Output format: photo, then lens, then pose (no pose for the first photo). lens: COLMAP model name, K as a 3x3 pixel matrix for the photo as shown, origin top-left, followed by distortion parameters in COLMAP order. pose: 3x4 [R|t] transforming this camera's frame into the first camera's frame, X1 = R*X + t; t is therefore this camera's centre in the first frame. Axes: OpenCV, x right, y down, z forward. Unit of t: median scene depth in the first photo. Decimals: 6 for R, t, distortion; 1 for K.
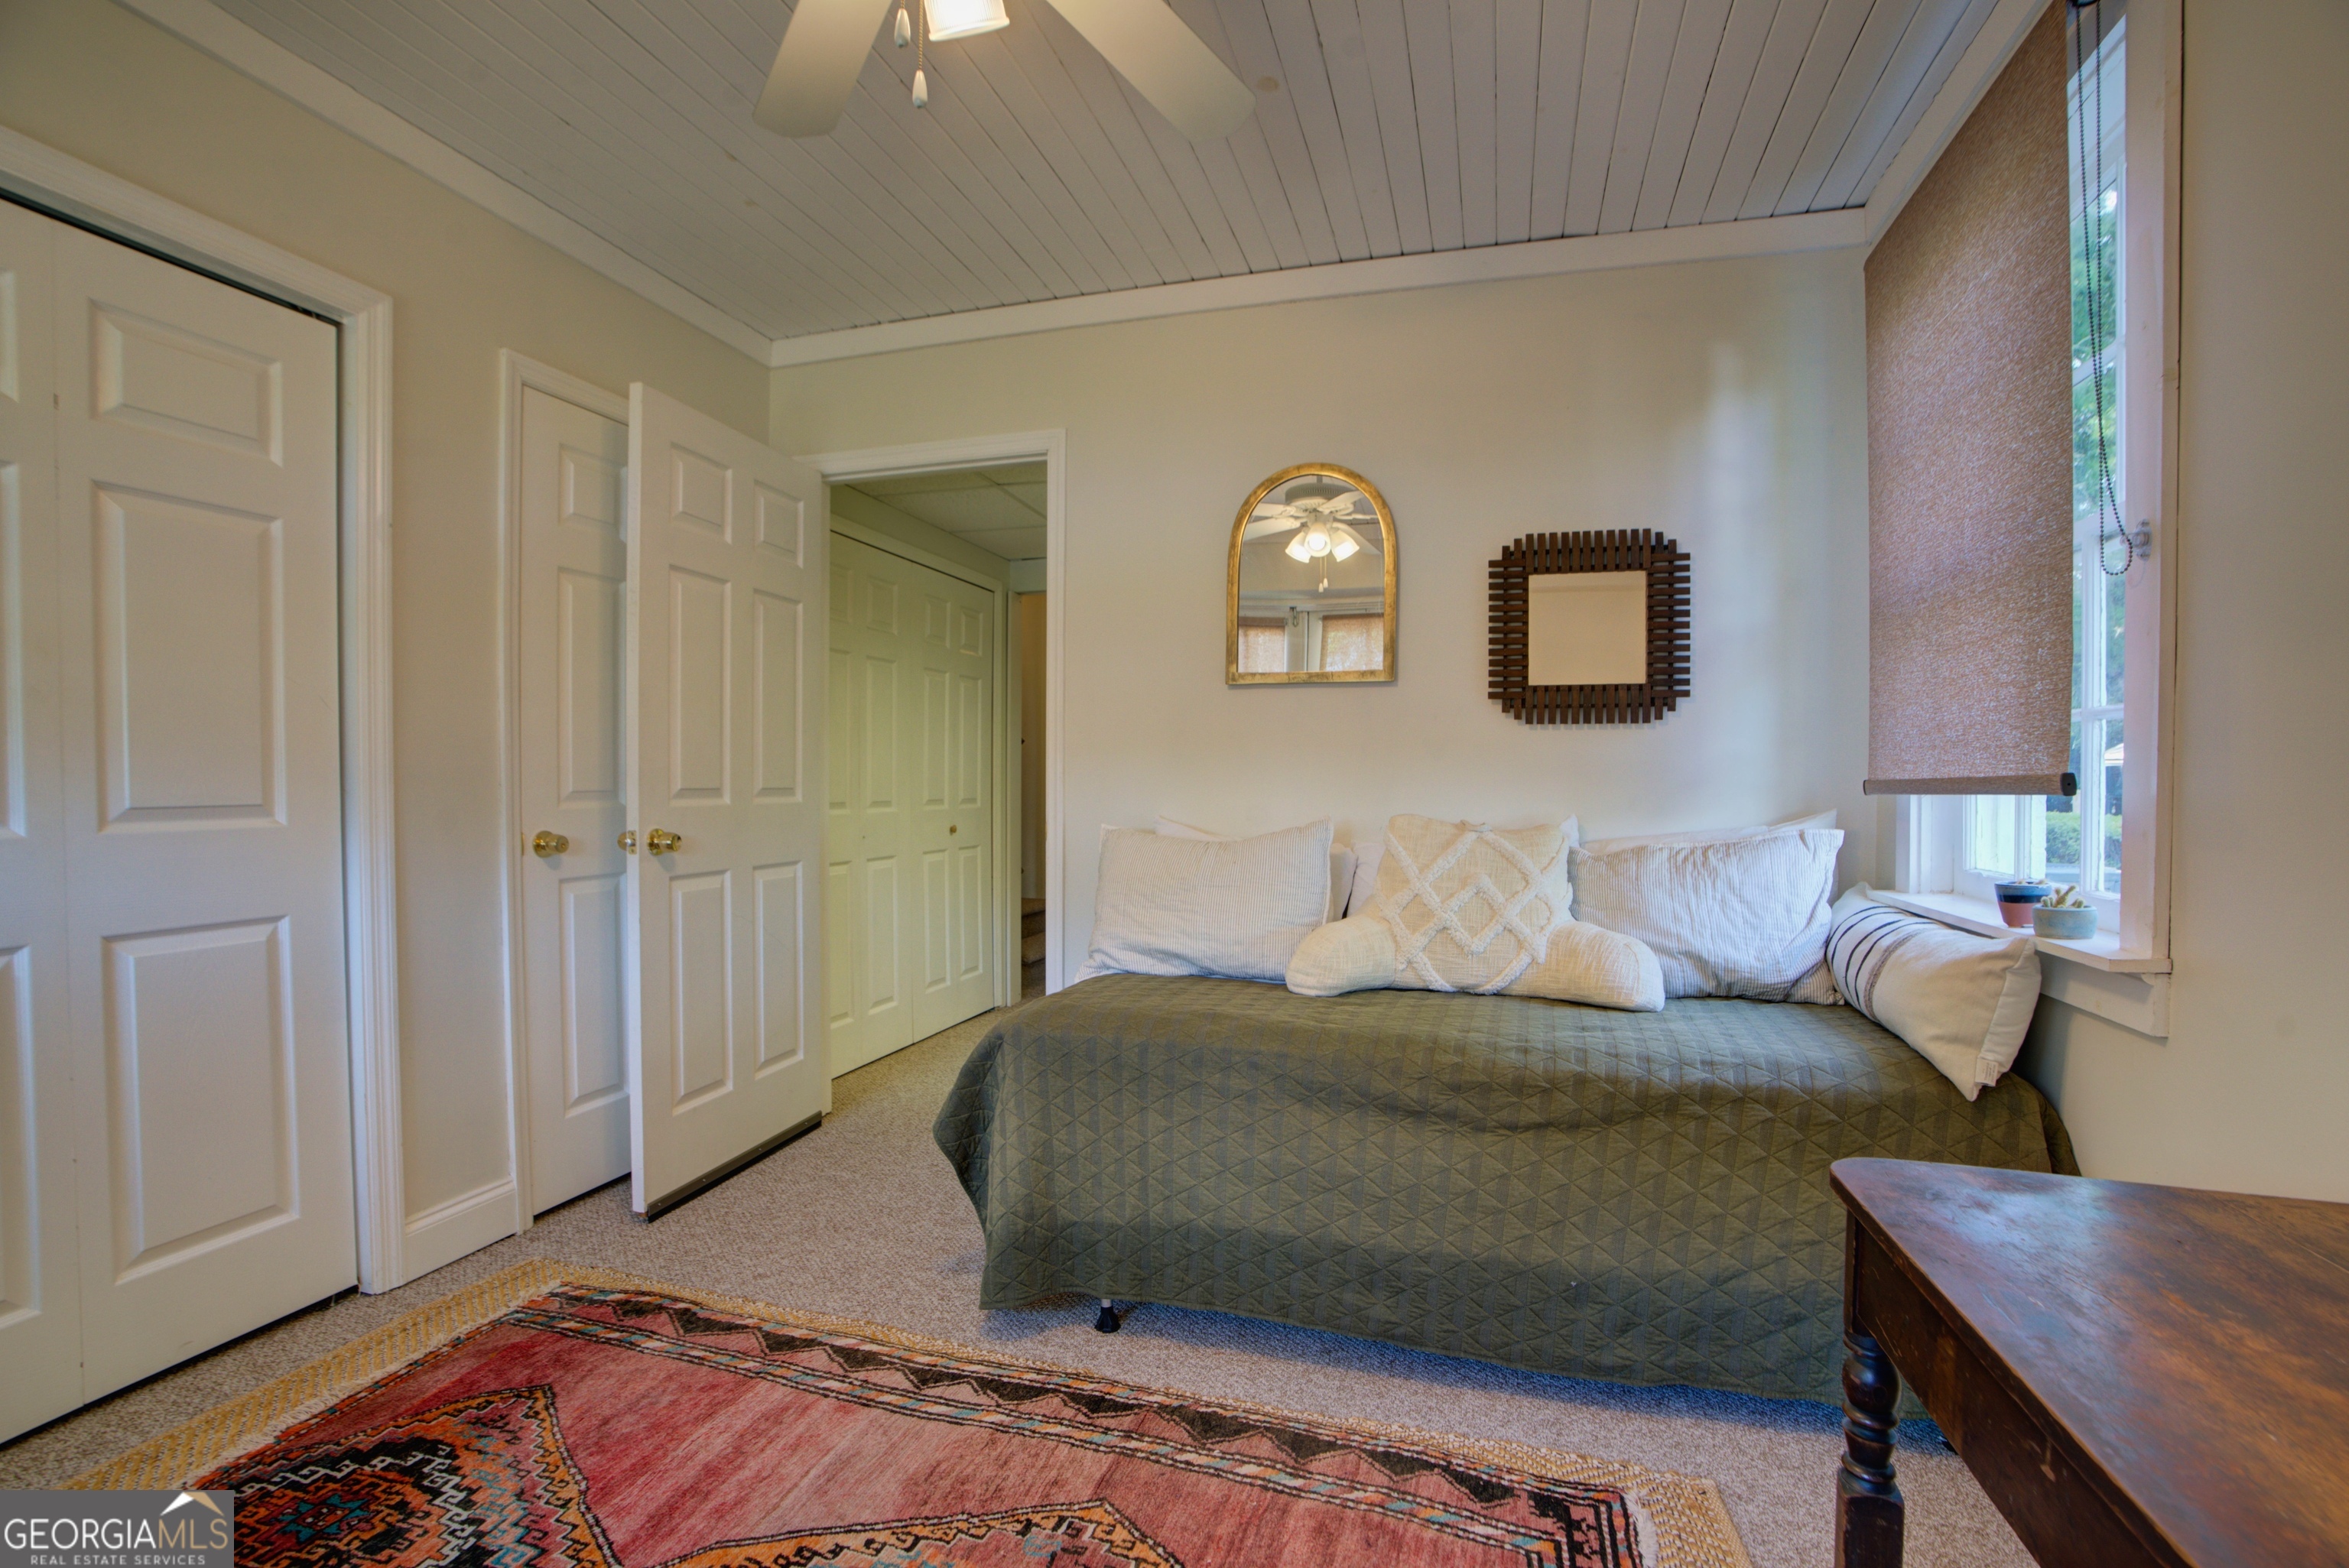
lens RADIAL K [[1077.6, 0, 1174.2], [0, 1077.6, 789.6], [0, 0, 1]] dist [-0.024972, 0.003856]
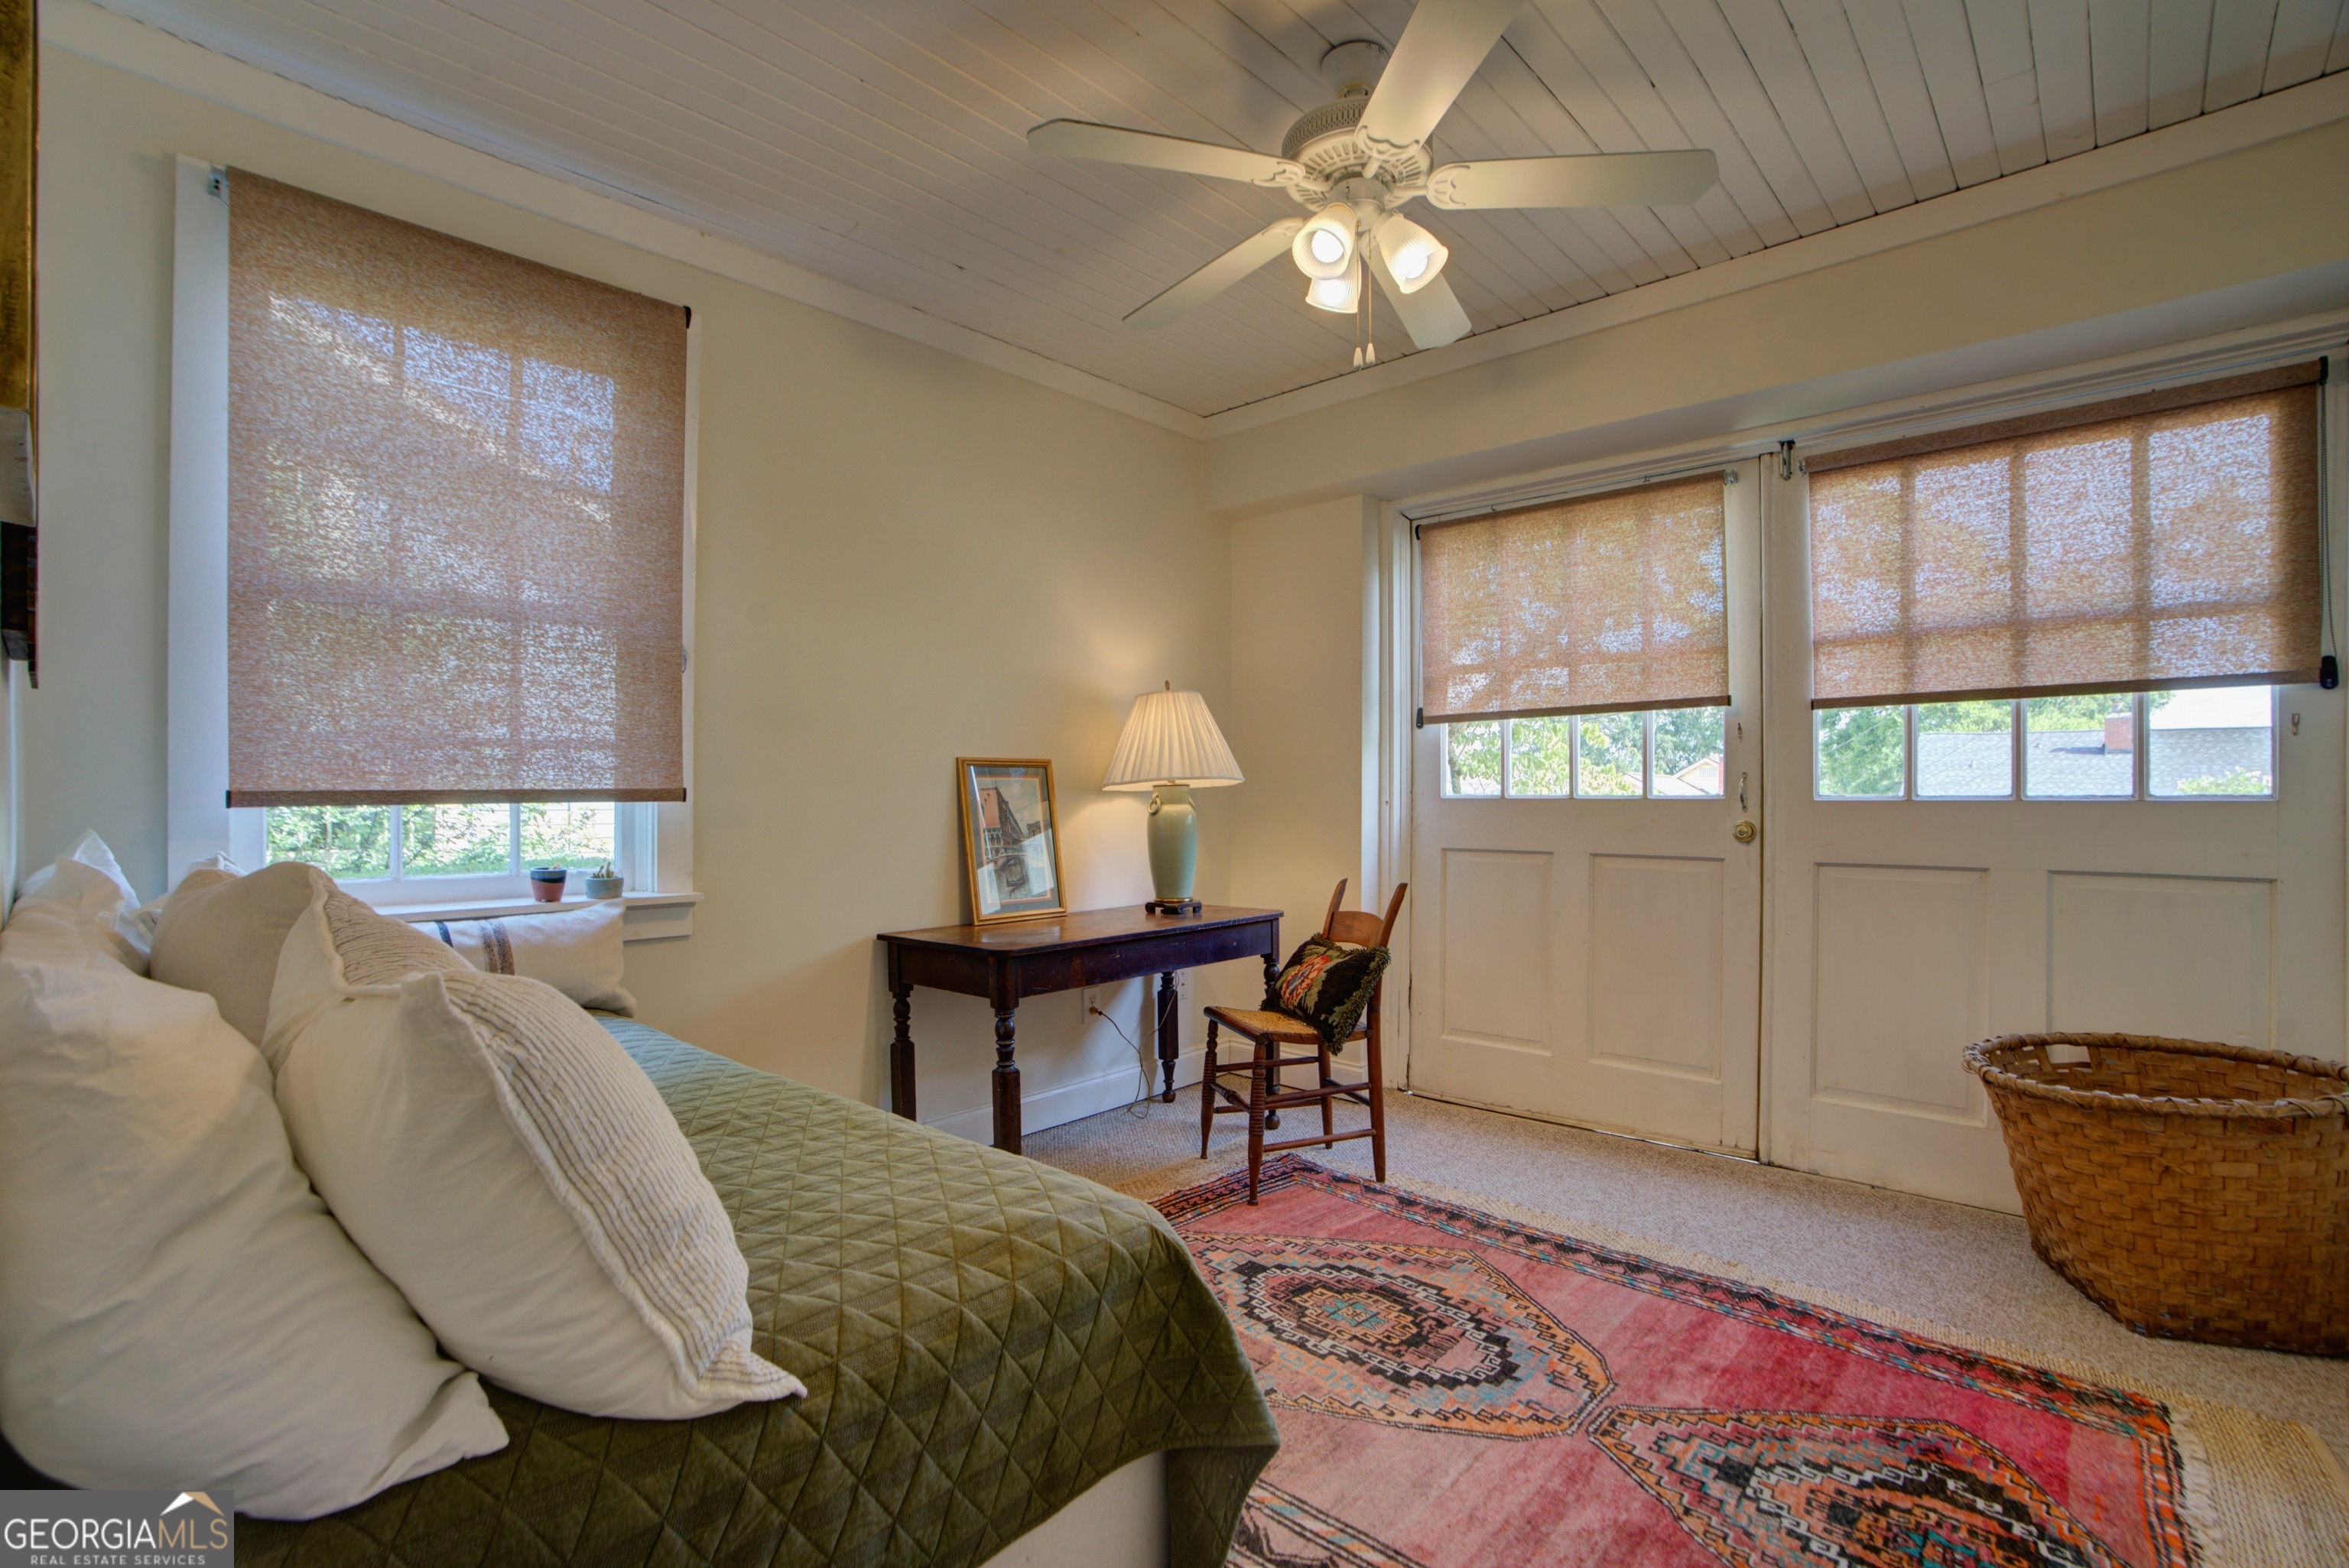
lens RADIAL K [[1077.6, 0, 1178.7], [0, 1077.6, 785.9], [0, 0, 1]] dist [-0.024972, 0.003856]
pose [[-0.898513, -0.002792, 0.438938, -0.572582], [0.002521, 0.999930, 0.011520, -0.030931], [-0.438939, 0.011457, -0.898444, 2.085578]]
